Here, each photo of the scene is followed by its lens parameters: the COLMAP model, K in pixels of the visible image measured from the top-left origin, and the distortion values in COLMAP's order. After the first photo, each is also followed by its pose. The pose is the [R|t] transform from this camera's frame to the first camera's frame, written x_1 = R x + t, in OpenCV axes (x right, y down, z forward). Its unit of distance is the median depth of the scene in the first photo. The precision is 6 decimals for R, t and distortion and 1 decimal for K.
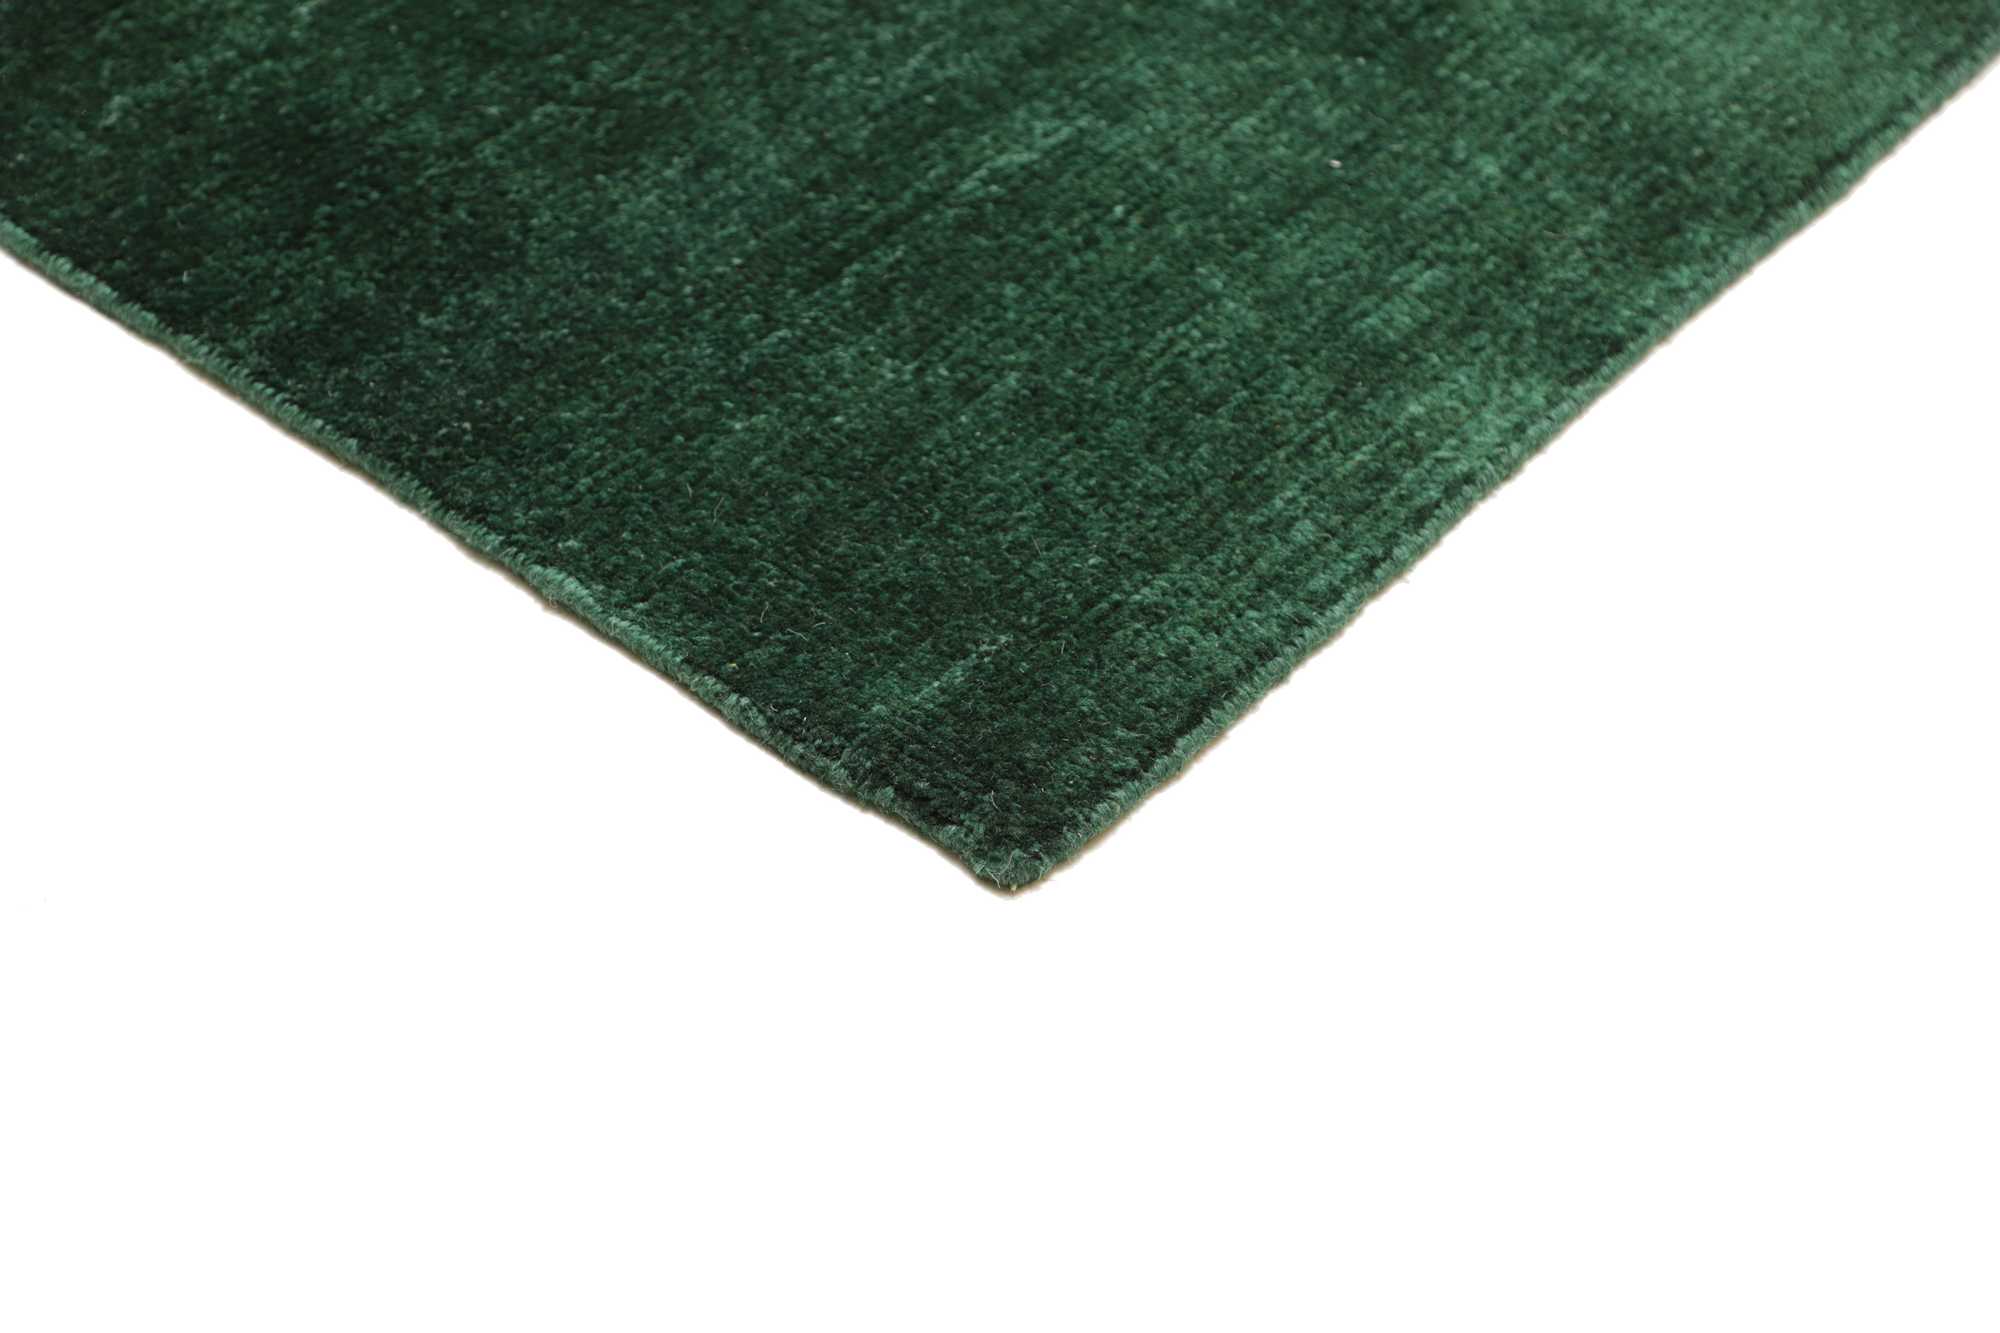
lens RADIAL K [[4006.6, 0, 1004.9], [0, 4006.6, 665.5], [0, 0, 1]] dist [0.319163, 0.000000]
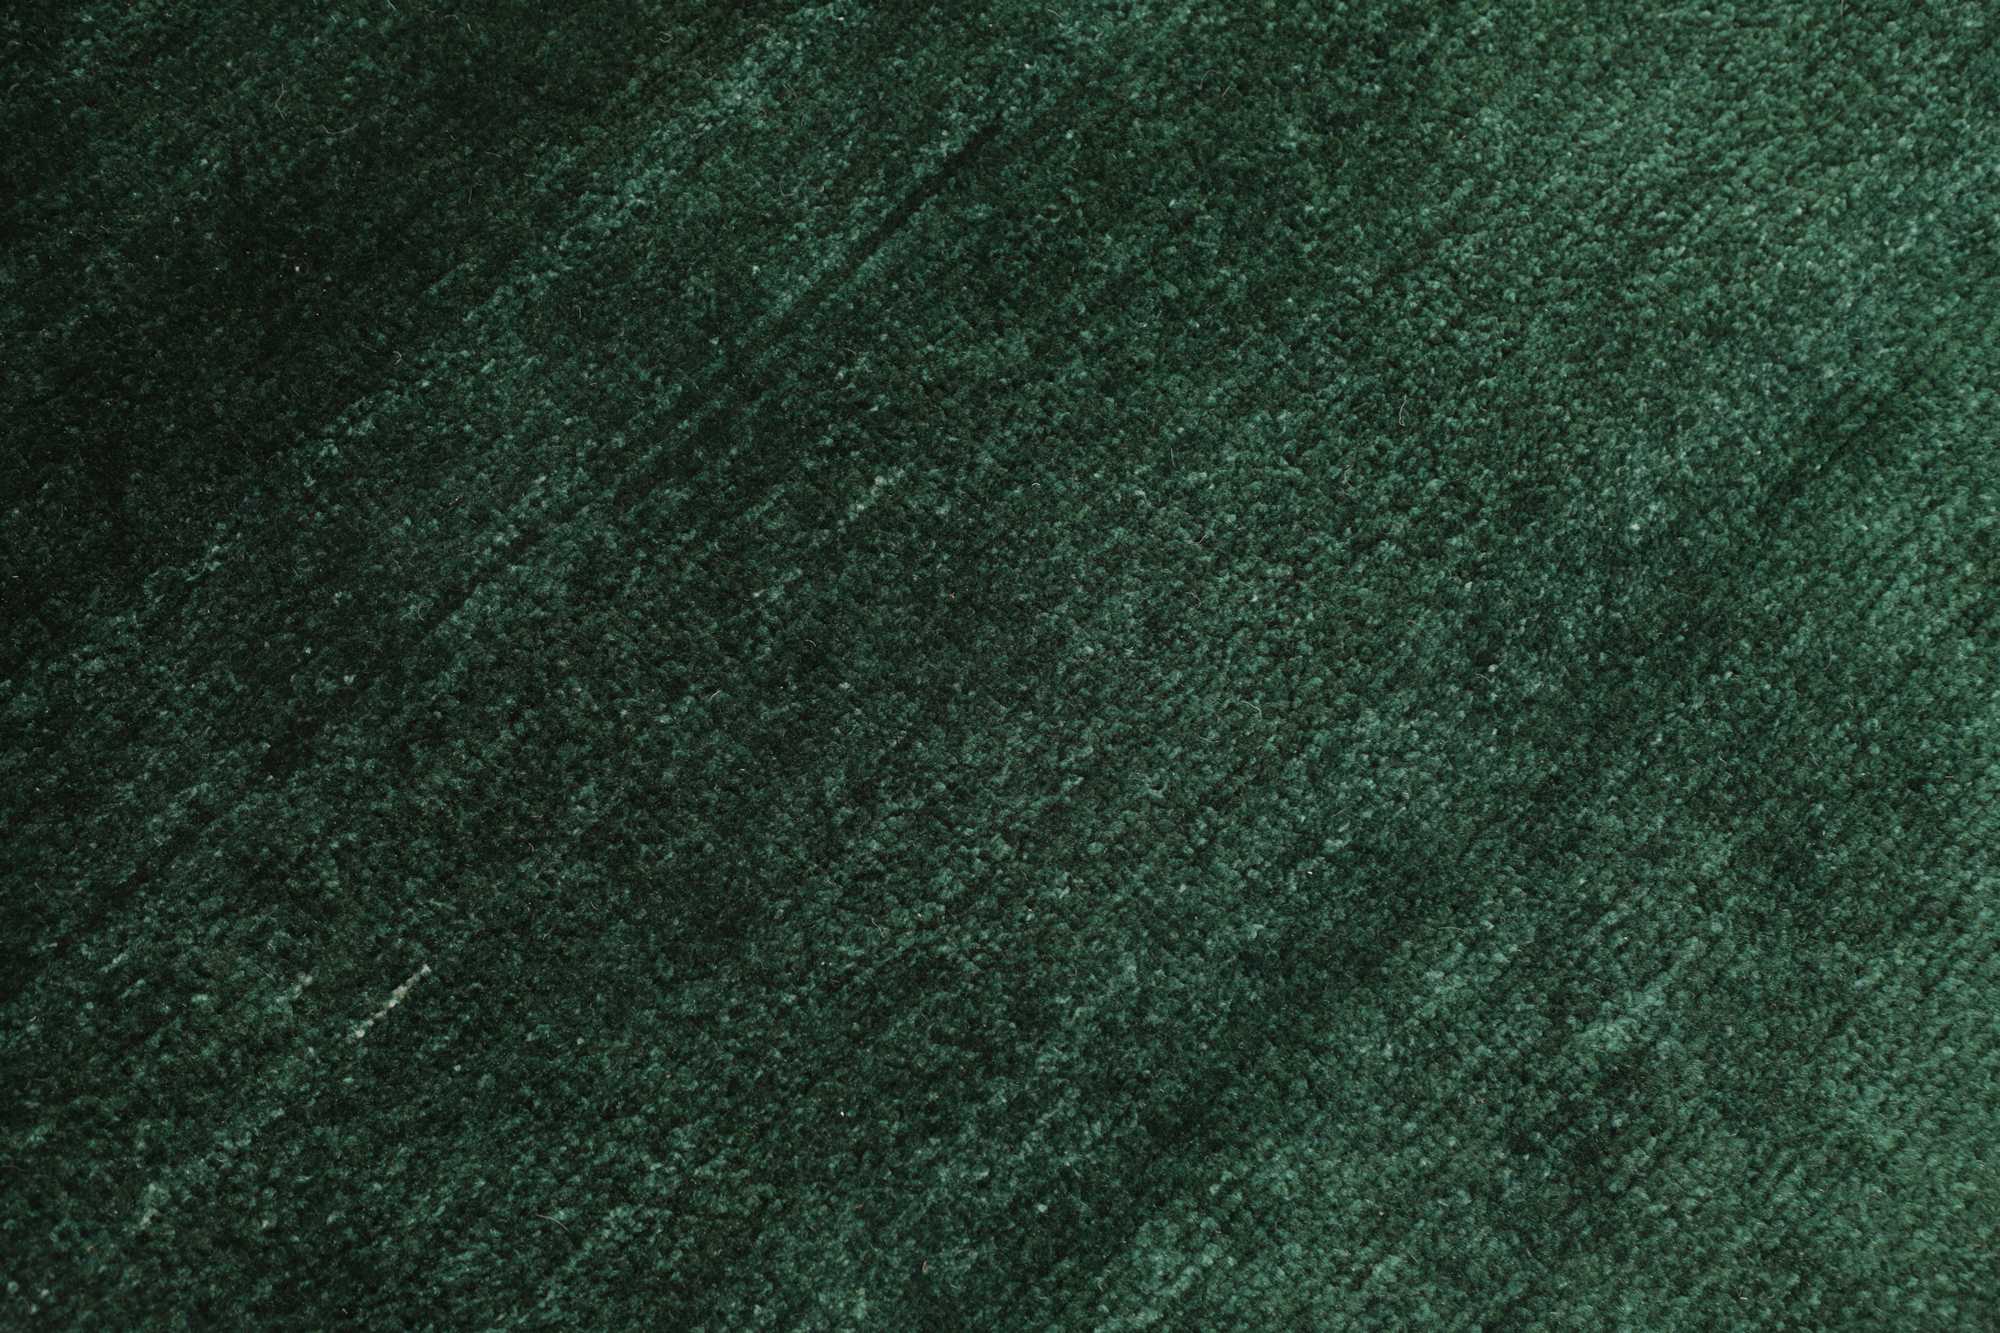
lens RADIAL K [[2888.2, 0, 1001.5], [0, 2888.2, 666.9], [0, 0, 1]] dist [0.159791, 0.000000]
pose [[0.997344, 0.068726, -0.024107, -0.020558], [-0.048777, 0.876097, 0.479661, -0.566828], [0.054085, -0.477211, 0.877123, 0.493311]]
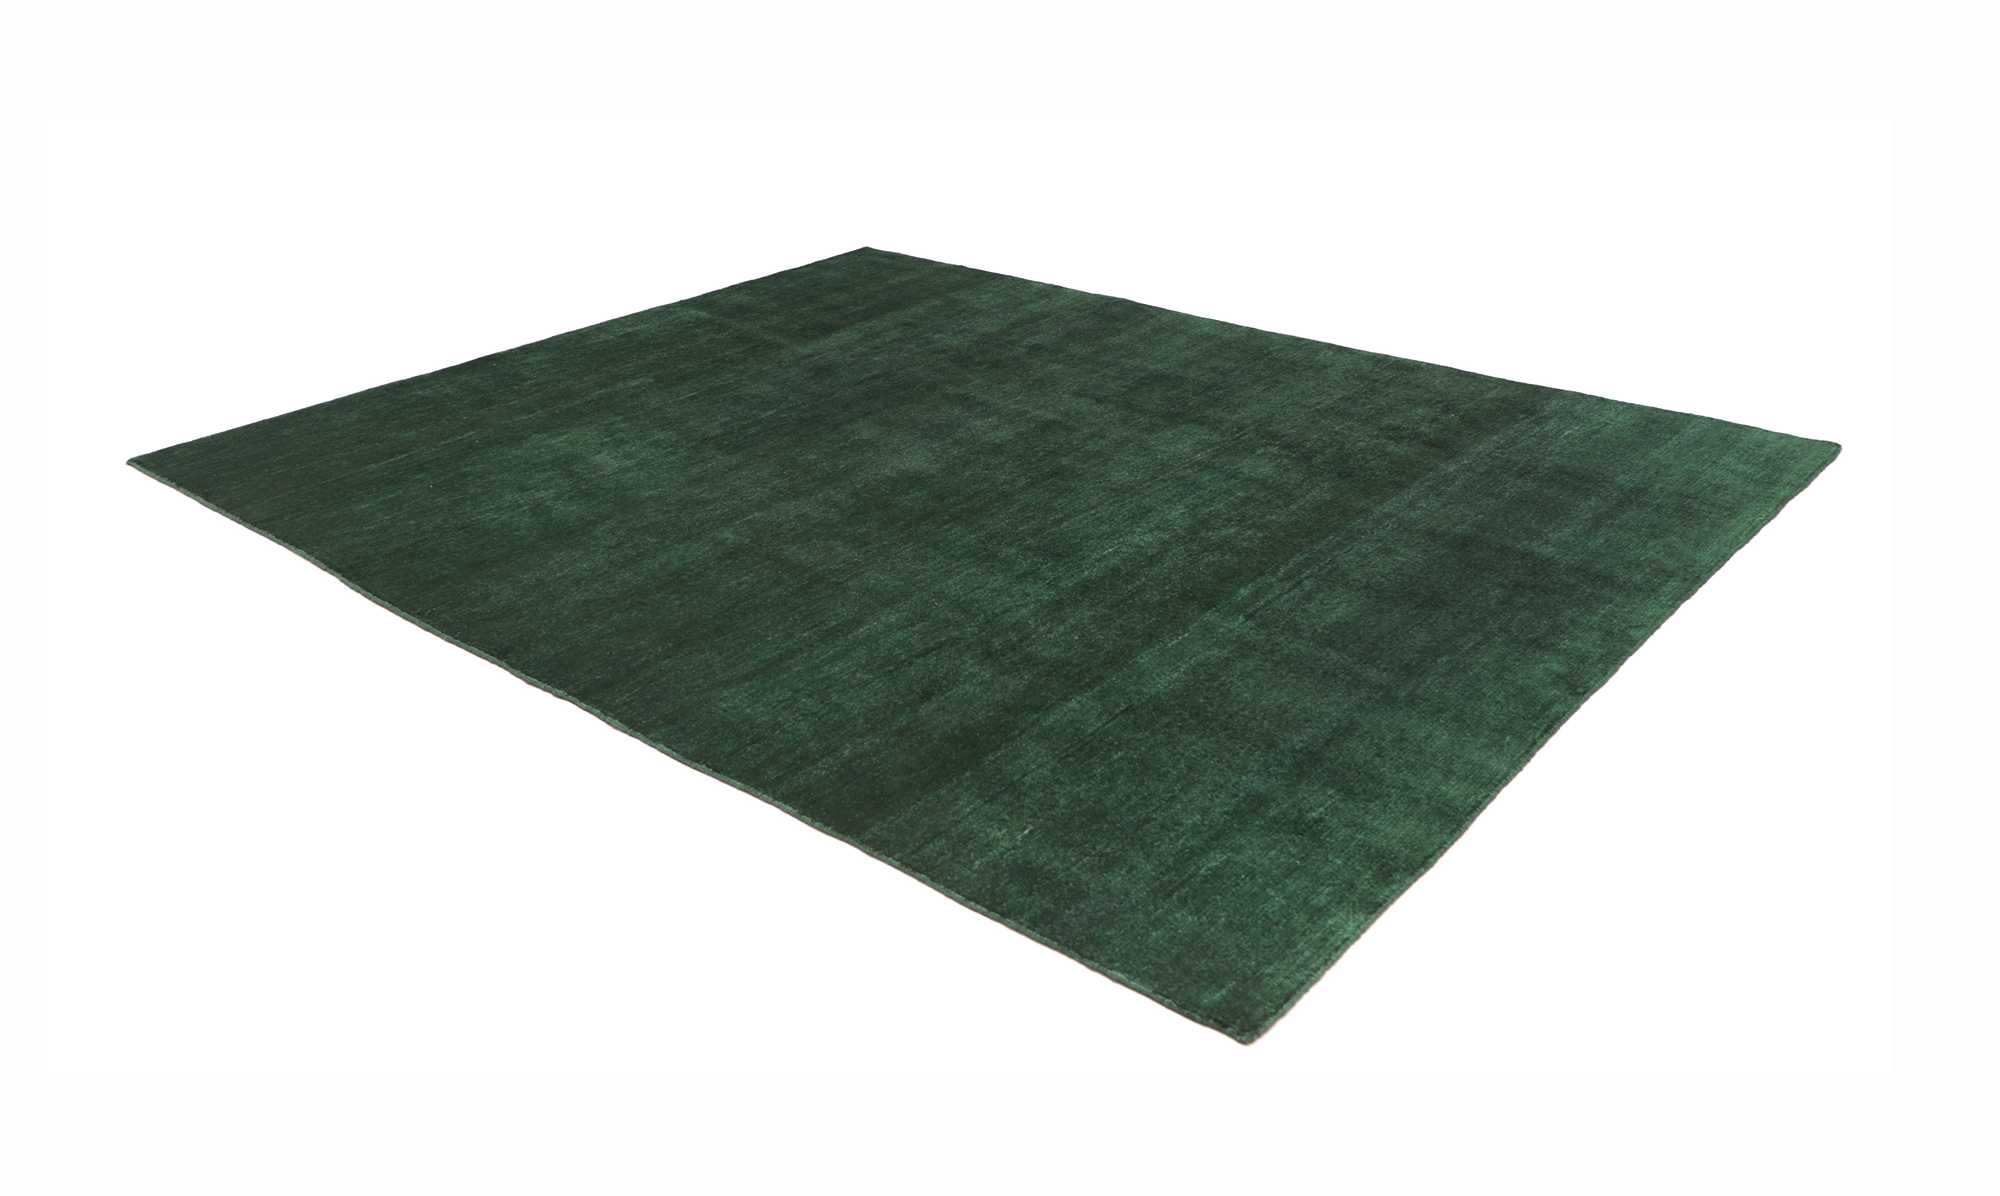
lens RADIAL K [[1699.9, 0, 995.5], [0, 1699.9, 595.8], [0, 0, 1]] dist [-0.001271, -0.001076]
pose [[0.998608, -0.050237, -0.016085, -0.161591], [0.042483, 0.946713, -0.319263, 0.134143], [0.031267, 0.318135, 0.947530, -0.585740]]
